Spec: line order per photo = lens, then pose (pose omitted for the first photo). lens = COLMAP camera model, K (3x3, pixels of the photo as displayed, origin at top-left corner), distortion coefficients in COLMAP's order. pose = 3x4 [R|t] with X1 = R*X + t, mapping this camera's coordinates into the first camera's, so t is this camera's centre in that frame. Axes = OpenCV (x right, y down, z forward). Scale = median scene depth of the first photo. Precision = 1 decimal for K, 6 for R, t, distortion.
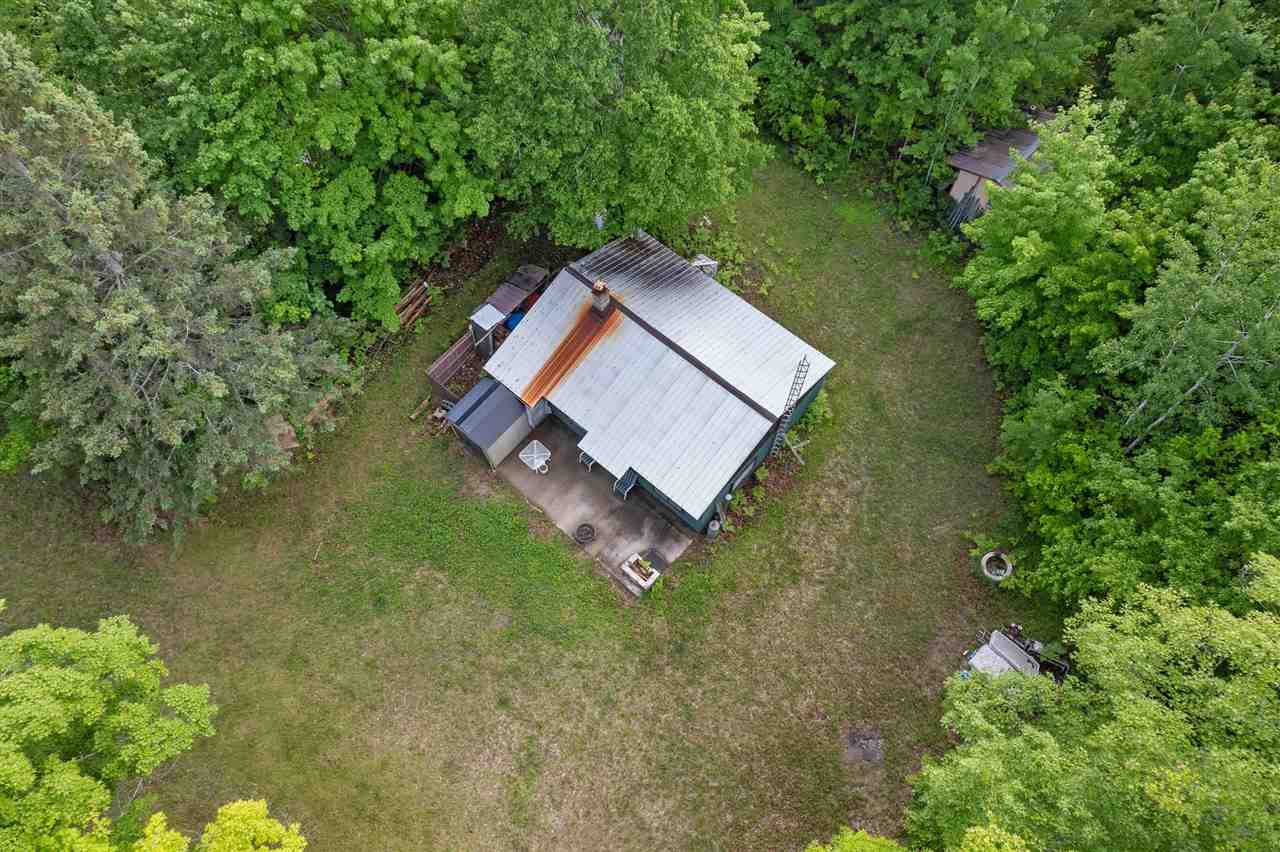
lens RADIAL K [[836.1, 0, 638.9], [0, 836.1, 417.5], [0, 0, 1]] dist [-0.058280, 0.063532]
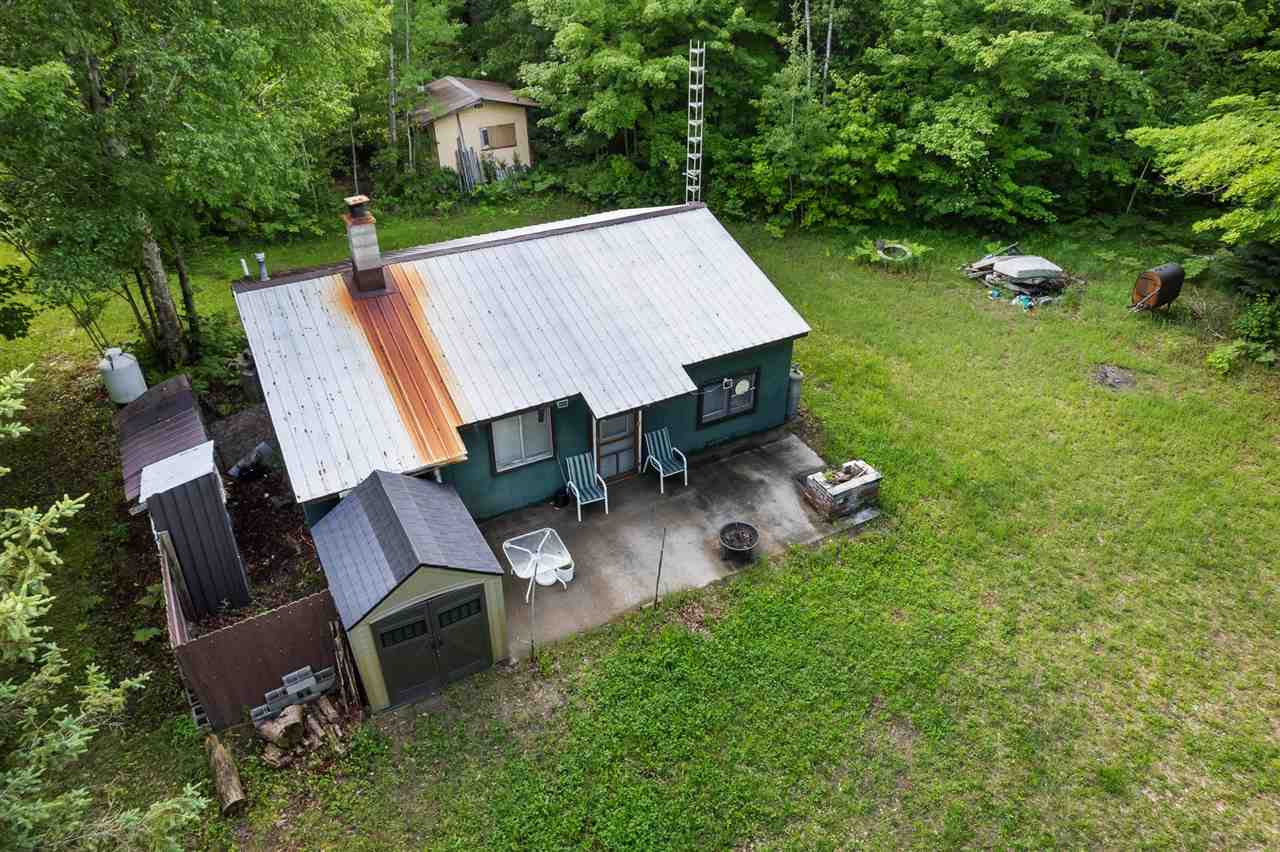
lens RADIAL K [[836.1, 0, 638.9], [0, 836.1, 417.5], [0, 0, 1]] dist [-0.058280, 0.063532]
pose [[0.339962, -0.502548, 0.794903, -0.433286], [0.836450, 0.547926, -0.011325, 0.058003], [-0.429856, 0.668747, 0.606630, 0.687847]]
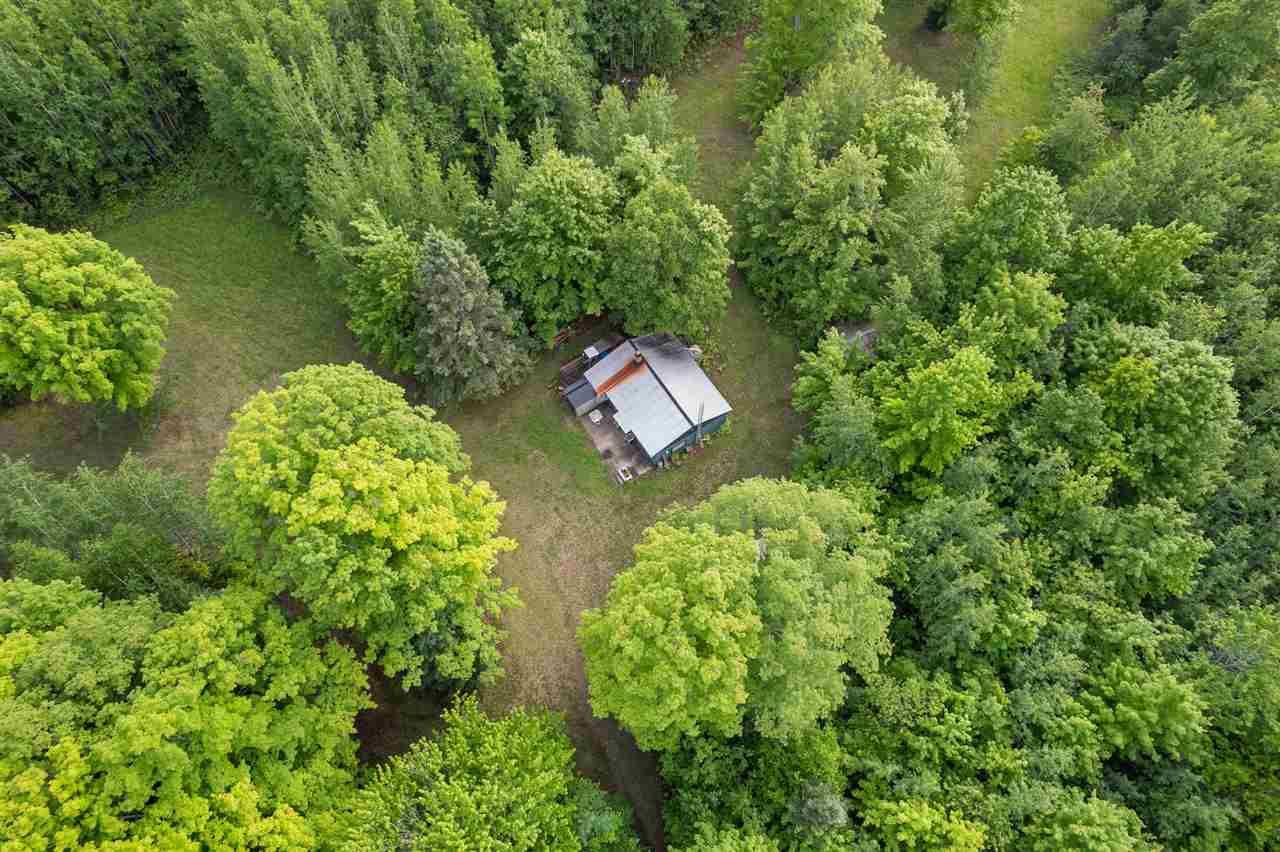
lens RADIAL K [[836.1, 0, 638.9], [0, 836.1, 417.5], [0, 0, 1]] dist [-0.058280, 0.063532]
pose [[0.959602, 0.249698, -0.129672, 0.299333], [-0.249384, 0.968220, 0.018914, -0.024606], [0.130274, 0.014188, 0.991376, -1.312399]]
